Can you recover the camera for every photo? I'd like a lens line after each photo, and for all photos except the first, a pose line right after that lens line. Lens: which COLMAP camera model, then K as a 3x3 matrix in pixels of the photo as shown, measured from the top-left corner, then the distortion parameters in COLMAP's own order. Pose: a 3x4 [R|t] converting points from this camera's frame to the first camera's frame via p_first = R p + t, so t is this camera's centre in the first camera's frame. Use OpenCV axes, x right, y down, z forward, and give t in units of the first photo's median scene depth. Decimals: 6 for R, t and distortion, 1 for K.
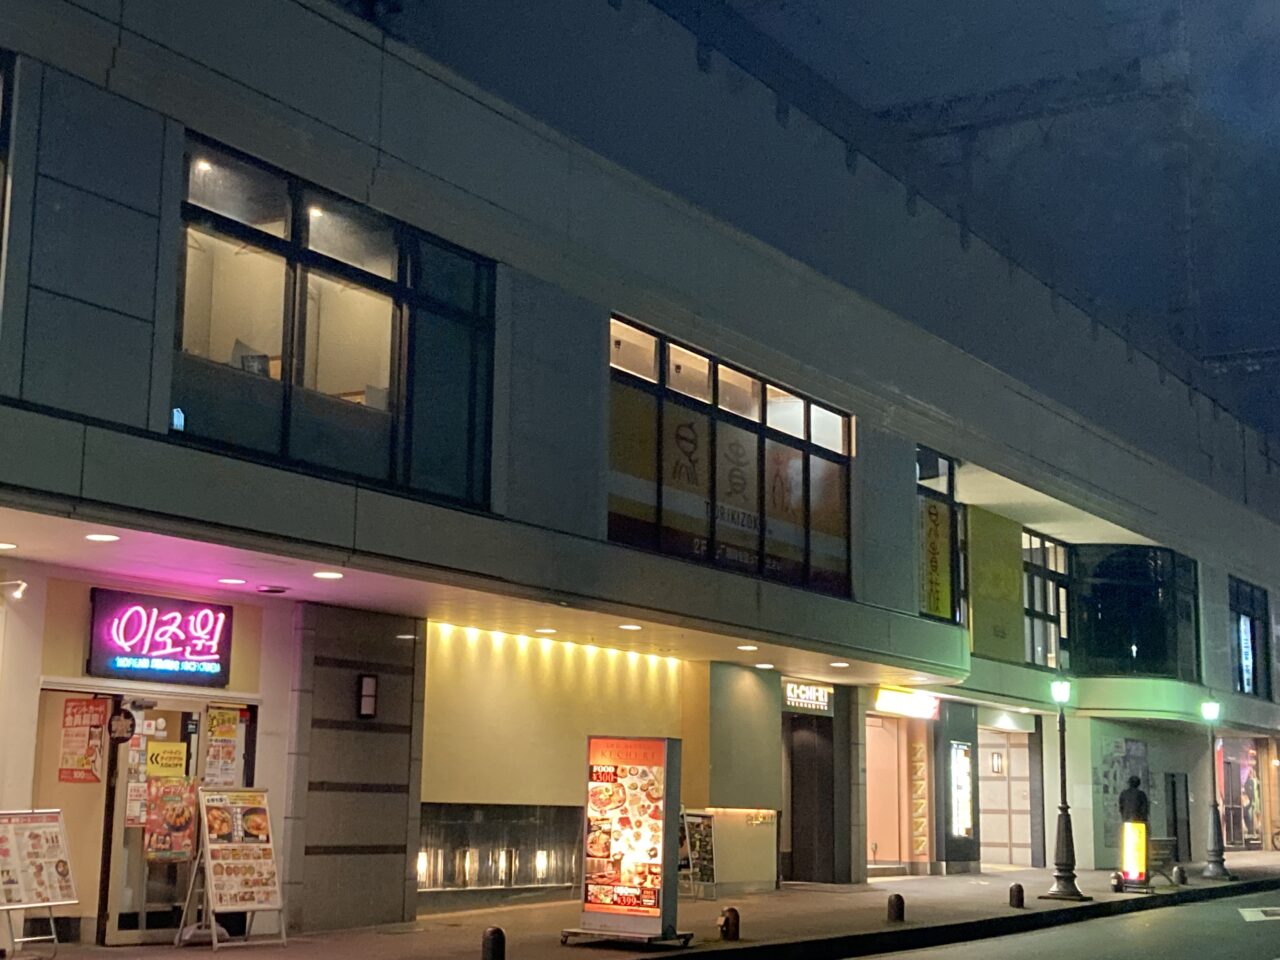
lens RADIAL K [[1989.1, 0, 640.0], [0, 1989.1, 480.0], [0, 0, 1]] dist [0.142421, -0.131890]
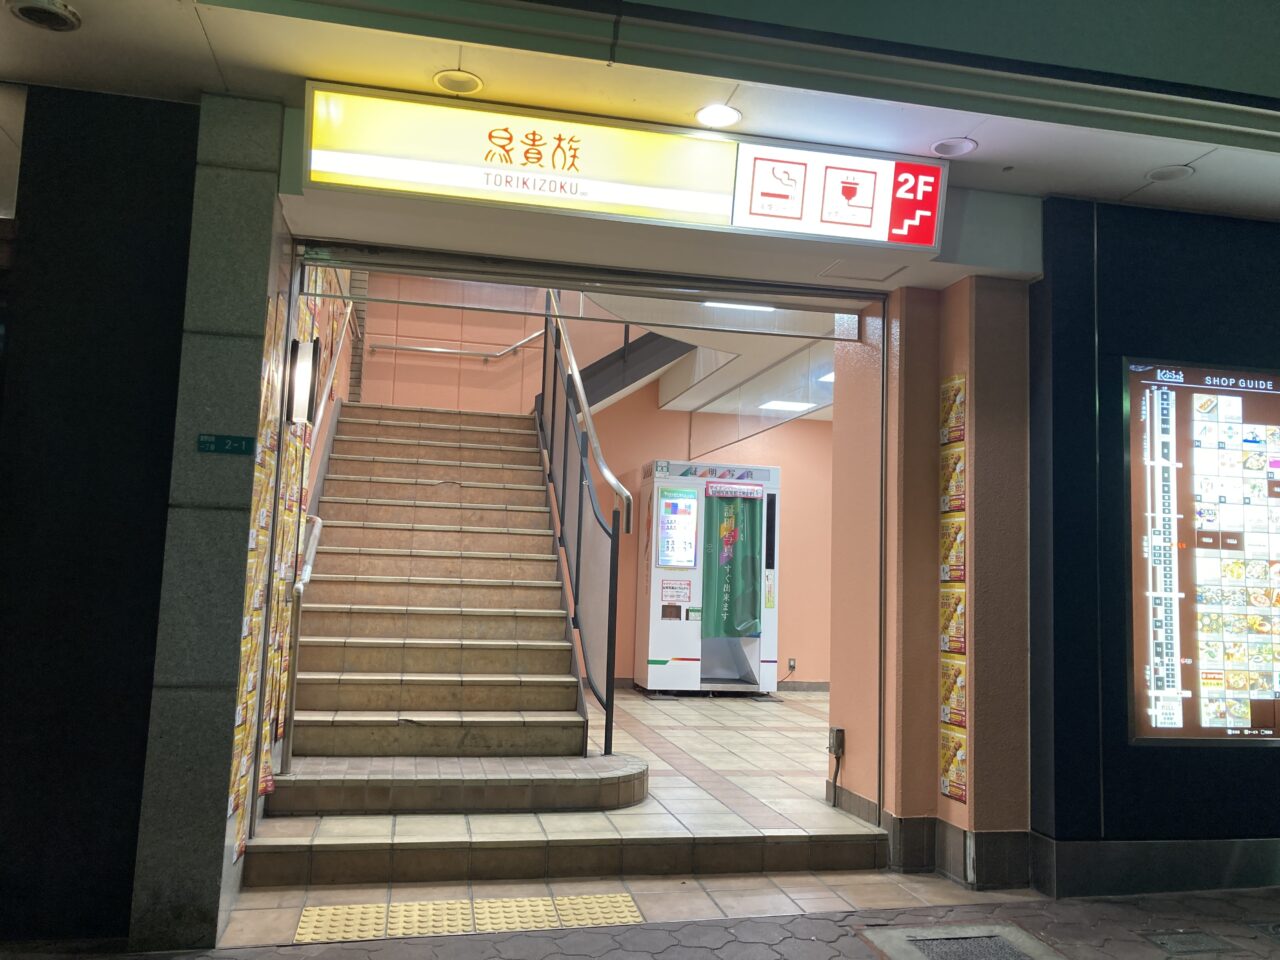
lens RADIAL K [[1020.7, 0, 636.4], [0, 1020.7, 474.3], [0, 0, 1]] dist [0.014481, 0.004577]
pose [[0.671466, -0.065134, -0.738167, 0.187074], [0.098885, 0.995097, 0.002145, 0.124694], [0.734408, -0.074434, 0.674615, 0.779132]]
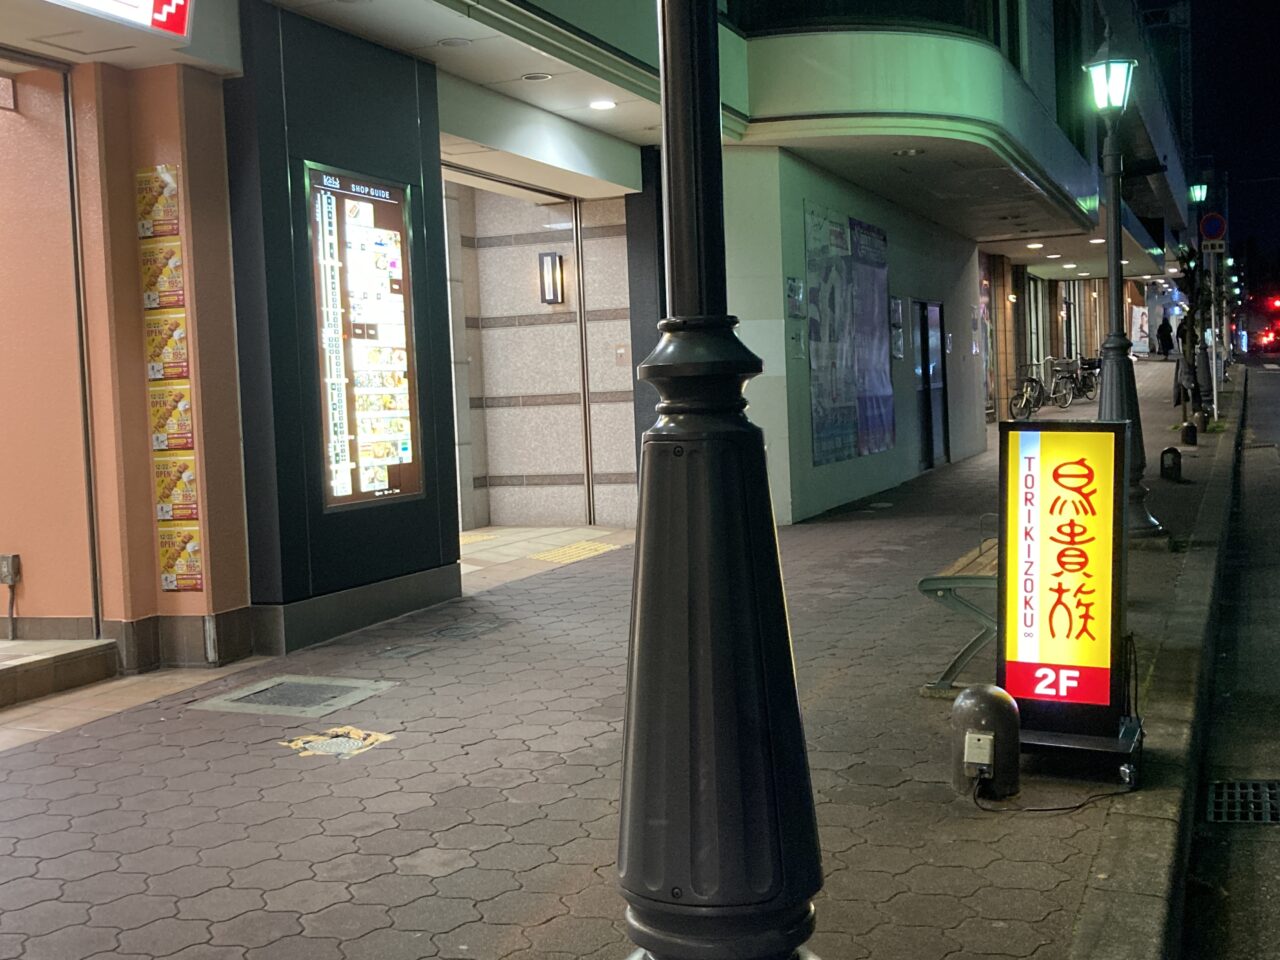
lens RADIAL K [[1492.8, 0, 640.0], [0, 1492.8, 480.0], [0, 0, 1]] dist [0.006579, -0.002170]
pose [[0.987455, -0.061203, 0.145557, 0.151122], [0.027603, 0.974540, 0.222509, 0.115646], [-0.155469, -0.215700, 0.964004, 0.709344]]
